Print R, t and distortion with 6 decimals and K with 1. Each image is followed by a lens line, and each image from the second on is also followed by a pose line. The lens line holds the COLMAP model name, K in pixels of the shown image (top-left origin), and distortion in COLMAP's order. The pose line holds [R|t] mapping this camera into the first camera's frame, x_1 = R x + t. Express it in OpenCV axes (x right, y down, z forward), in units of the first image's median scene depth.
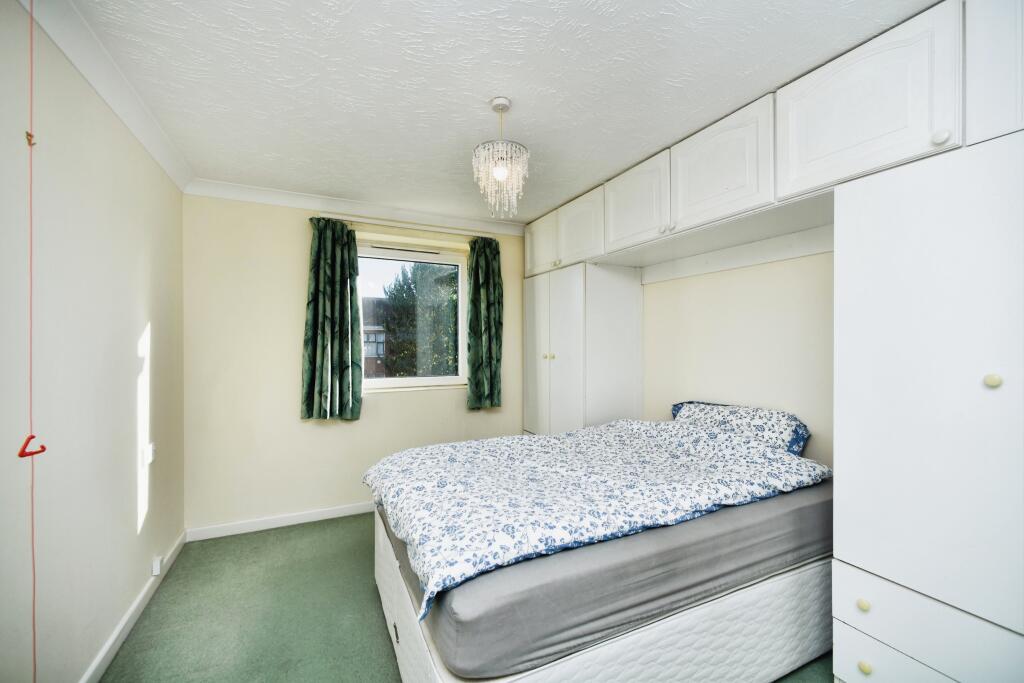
lens RADIAL K [[414.3, 0, 512.0], [0, 414.3, 341.5], [0, 0, 1]] dist [0.005802, 0.000037]
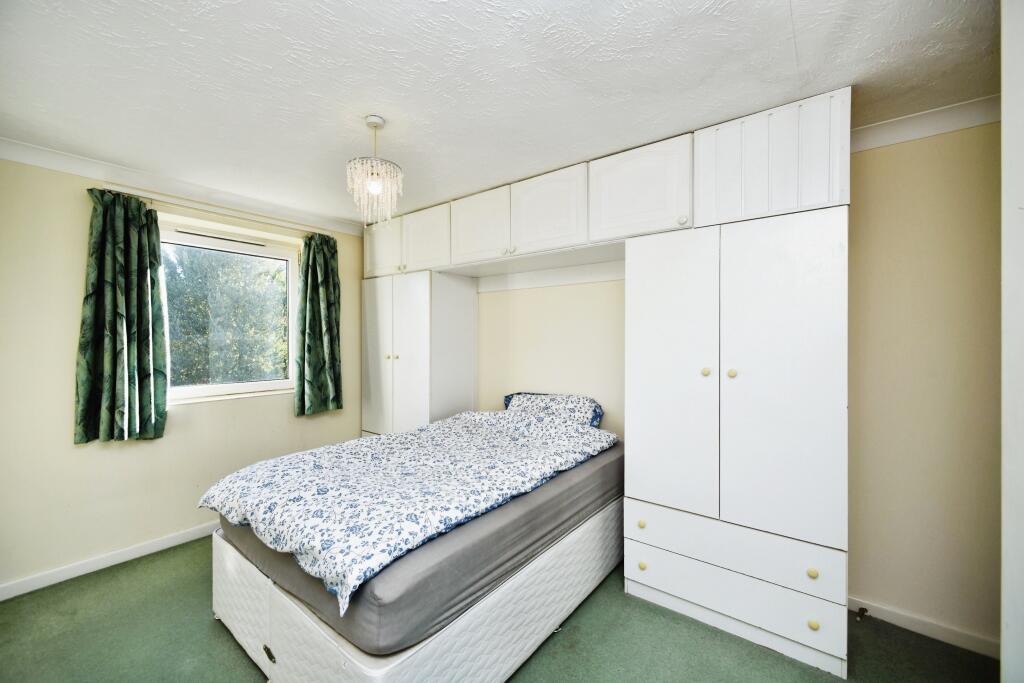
lens RADIAL K [[403.3, 0, 510.9], [0, 403.3, 337.1], [0, 0, 1]] dist [0.000690, -0.000075]
pose [[0.898403, 0.001977, 0.439168, -0.146190], [-0.001999, 0.999998, -0.000414, -0.023197], [-0.439168, -0.000506, 0.898405, -0.062120]]
